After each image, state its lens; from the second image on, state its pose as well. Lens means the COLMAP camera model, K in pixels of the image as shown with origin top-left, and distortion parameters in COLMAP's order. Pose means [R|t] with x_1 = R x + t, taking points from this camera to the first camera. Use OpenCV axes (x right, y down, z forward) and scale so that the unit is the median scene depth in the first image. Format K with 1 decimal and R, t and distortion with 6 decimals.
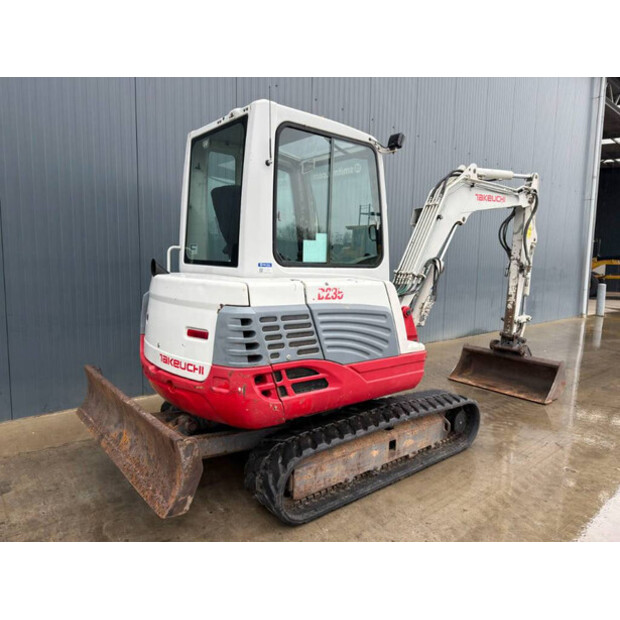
lens RADIAL K [[438.9, 0, 309.7], [0, 438.9, 311.7], [0, 0, 1]] dist [0.054849, -0.063362]
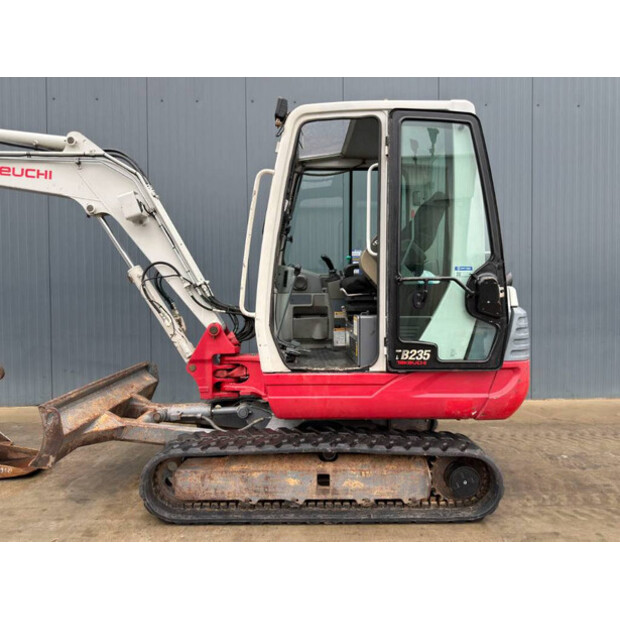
lens RADIAL K [[438.9, 0, 309.7], [0, 438.9, 311.7], [0, 0, 1]] dist [0.054849, -0.063362]
pose [[0.771814, -0.005651, -0.635824, 0.745821], [-0.049251, 0.996425, -0.068640, 0.043058], [0.633939, 0.084293, 0.768776, 0.322760]]
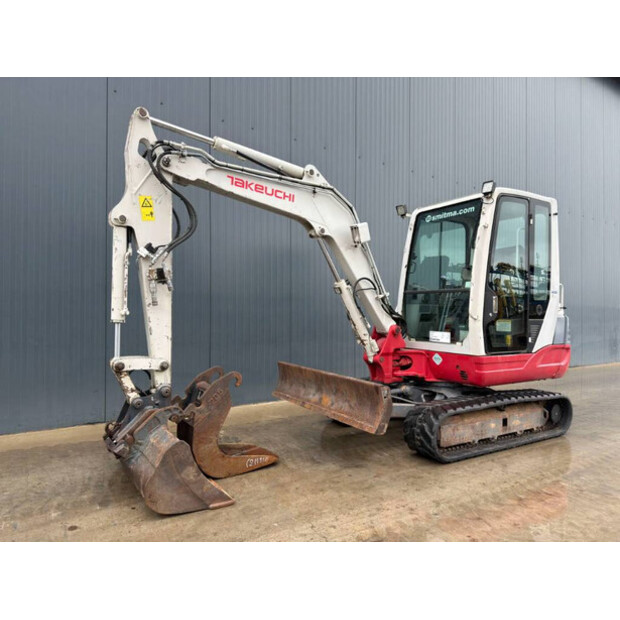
lens RADIAL K [[433.9, 0, 308.9], [0, 433.9, 313.4], [0, 0, 1]] dist [0.132830, -0.196350]
pose [[0.991136, -0.015103, -0.131992, -0.230399], [-0.000542, 0.993050, -0.117696, 0.140652], [0.132852, 0.116724, 0.984239, -0.461506]]
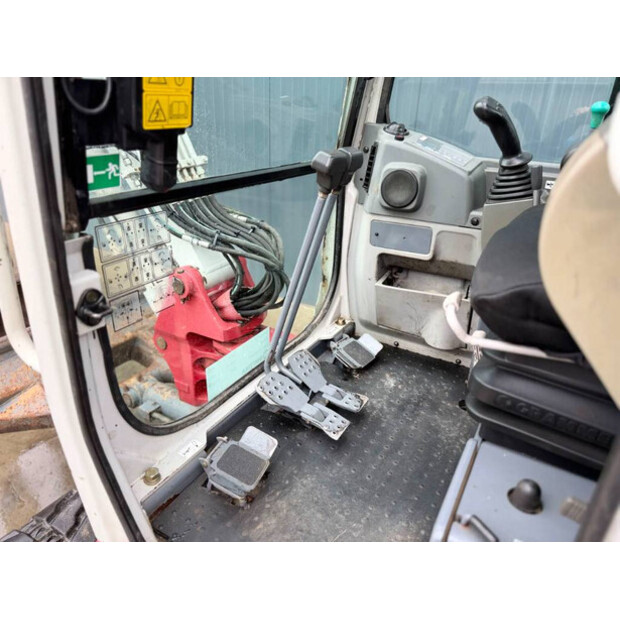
lens RADIAL K [[438.9, 0, 309.7], [0, 438.9, 311.7], [0, 0, 1]] dist [0.054849, -0.063362]
pose [[0.335044, 0.390060, -0.857671, 0.339908], [-0.131148, 0.920728, 0.367506, -0.143388], [0.933030, -0.010648, 0.359640, 0.971526]]
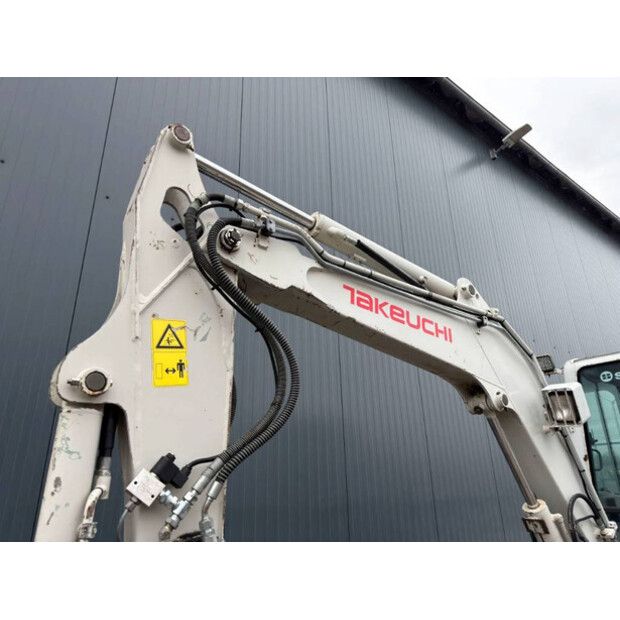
lens RADIAL K [[438.9, 0, 309.7], [0, 438.9, 311.7], [0, 0, 1]] dist [0.054849, -0.063362]
pose [[0.996914, -0.063864, -0.045643, -0.603958], [0.035228, 0.883604, -0.466907, -0.078777], [0.070149, 0.463859, 0.883128, 0.144865]]
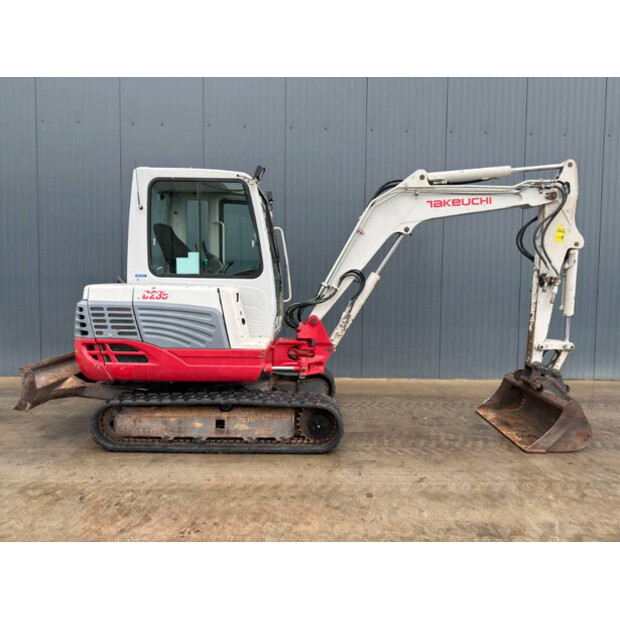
lens RADIAL K [[438.9, 0, 309.7], [0, 438.9, 311.7], [0, 0, 1]] dist [0.054849, -0.063362]
pose [[0.767347, 0.026958, -0.640665, 1.199490], [-0.067422, 0.996970, -0.038802, 0.029446], [0.637678, 0.072969, 0.766839, 0.223014]]
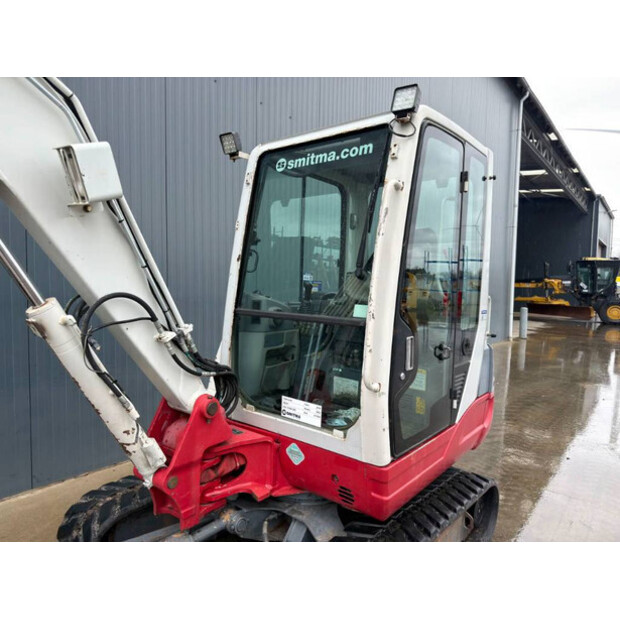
lens RADIAL K [[438.9, 0, 309.7], [0, 438.9, 311.7], [0, 0, 1]] dist [0.054849, -0.063362]
pose [[0.983326, -0.013263, 0.181367, -0.104506], [0.021635, 0.998786, -0.044265, -0.085259], [-0.180559, 0.047451, 0.982419, 0.339795]]
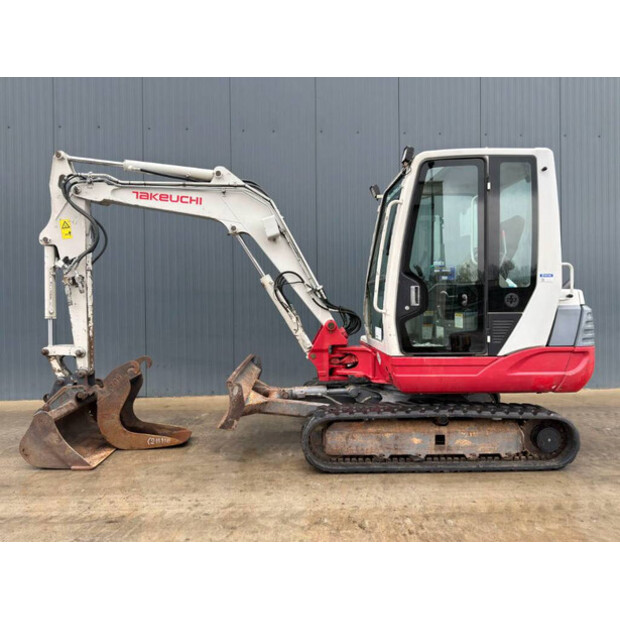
lens RADIAL K [[438.7, 0, 307.2], [0, 438.7, 310.0], [0, 0, 1]] dist [0.058809, -0.063161]
pose [[0.787569, -0.020867, -0.615874, 0.642556], [-0.044060, 0.994962, -0.090055, 0.102879], [0.614650, 0.098060, 0.782681, -0.092497]]
